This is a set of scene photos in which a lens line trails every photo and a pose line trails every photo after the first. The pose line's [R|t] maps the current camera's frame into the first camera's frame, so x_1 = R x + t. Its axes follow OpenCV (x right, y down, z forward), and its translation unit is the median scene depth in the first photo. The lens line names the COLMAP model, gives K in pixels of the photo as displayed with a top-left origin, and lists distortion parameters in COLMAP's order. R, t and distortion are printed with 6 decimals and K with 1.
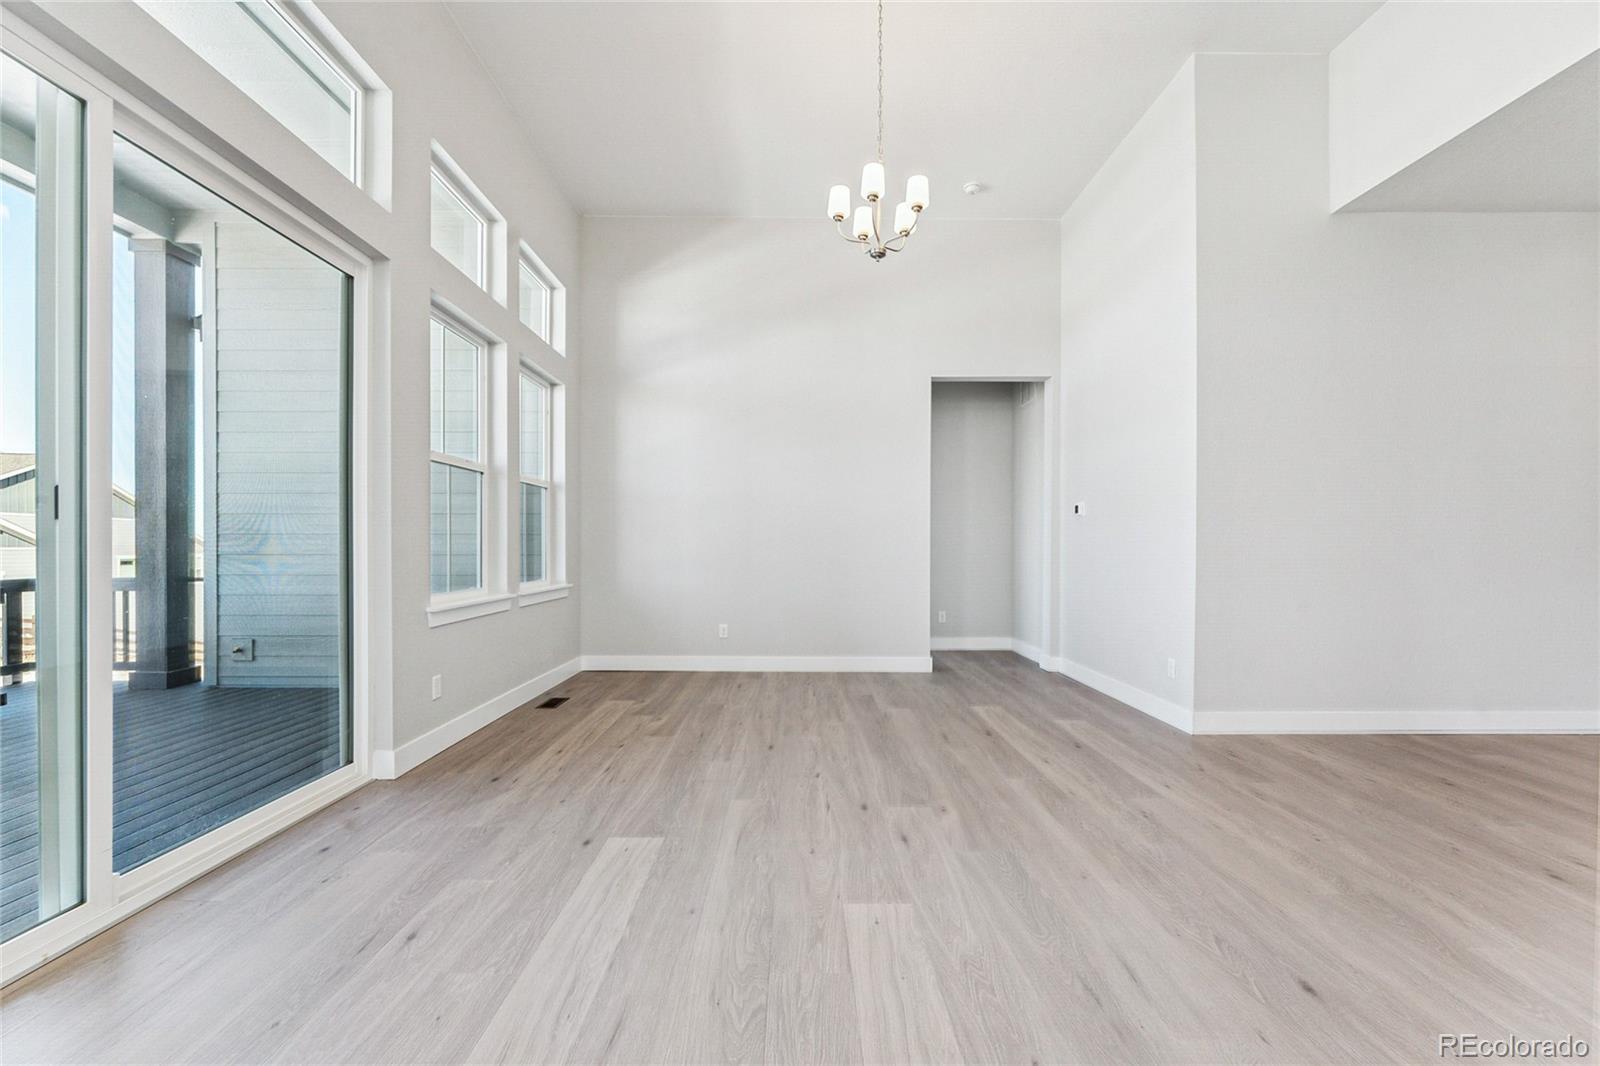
lens RADIAL K [[650.2, 0, 800.9], [0, 650.2, 541.7], [0, 0, 1]] dist [-0.003140, -0.000207]
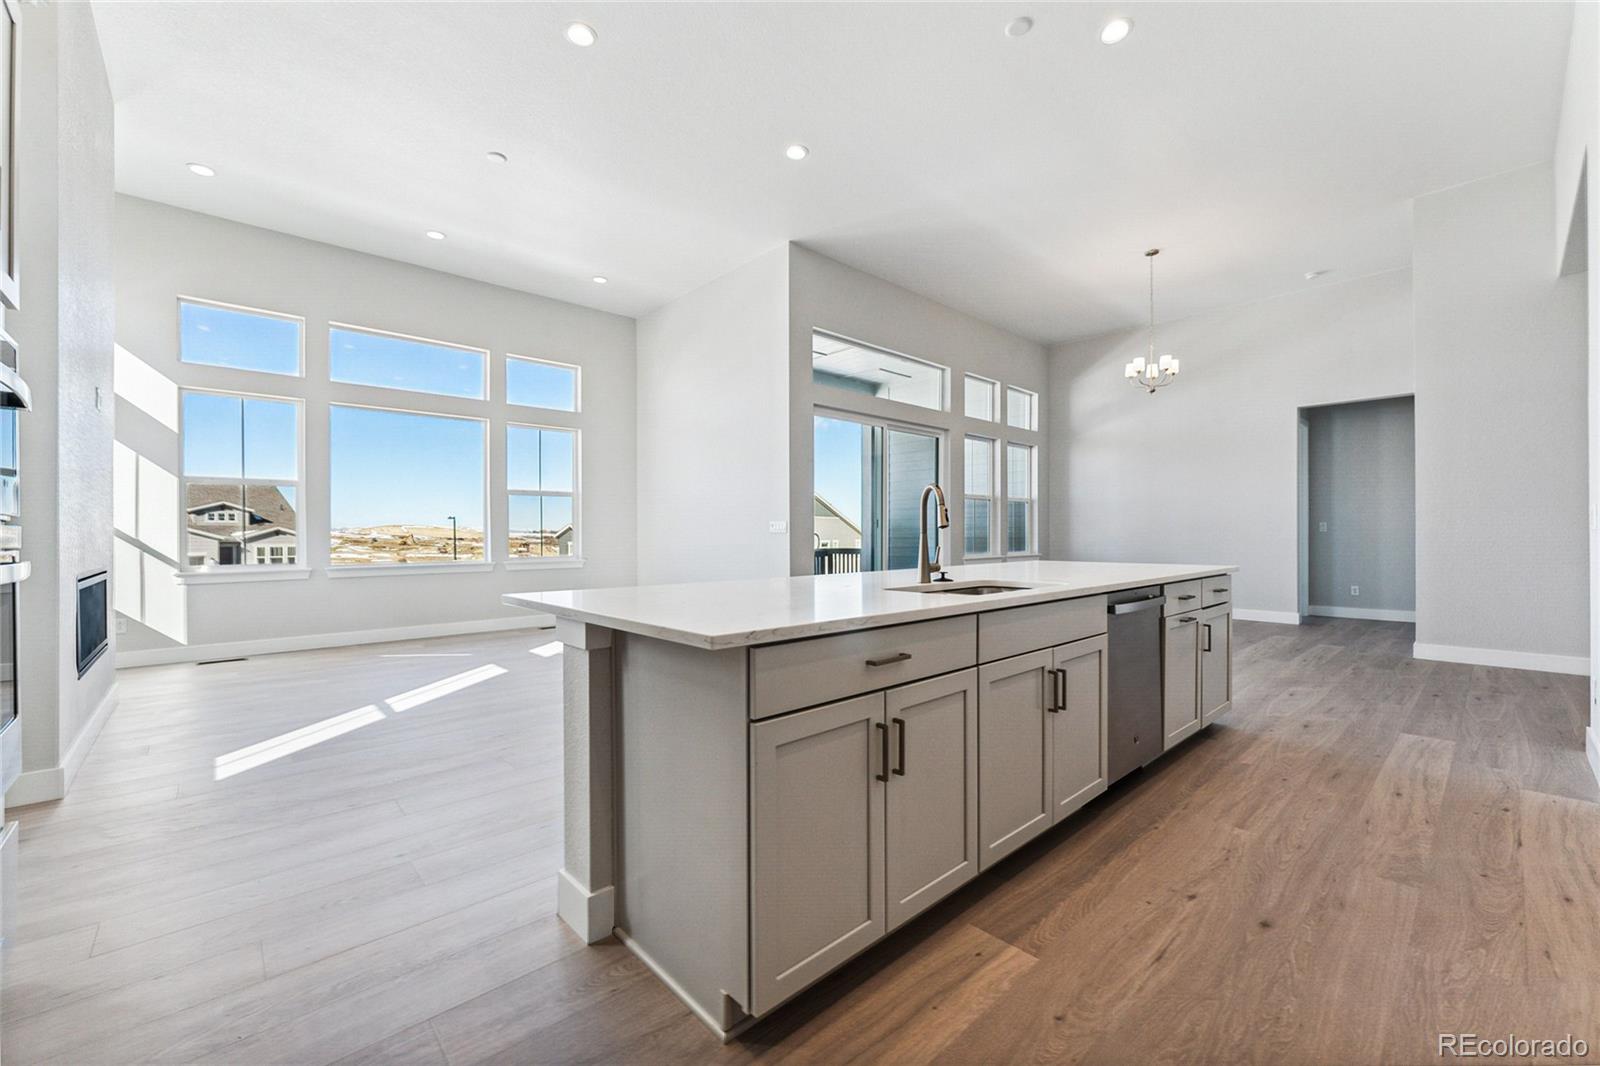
lens RADIAL K [[641.0, 0, 800.0], [0, 641.0, 533.0], [0, 0, 1]] dist [-0.001055, -0.000155]
pose [[0.670091, 0.000570, -0.742279, 0.625523], [0.009467, 0.999912, 0.009314, -0.017954], [0.742219, -0.013269, 0.670026, -0.847453]]
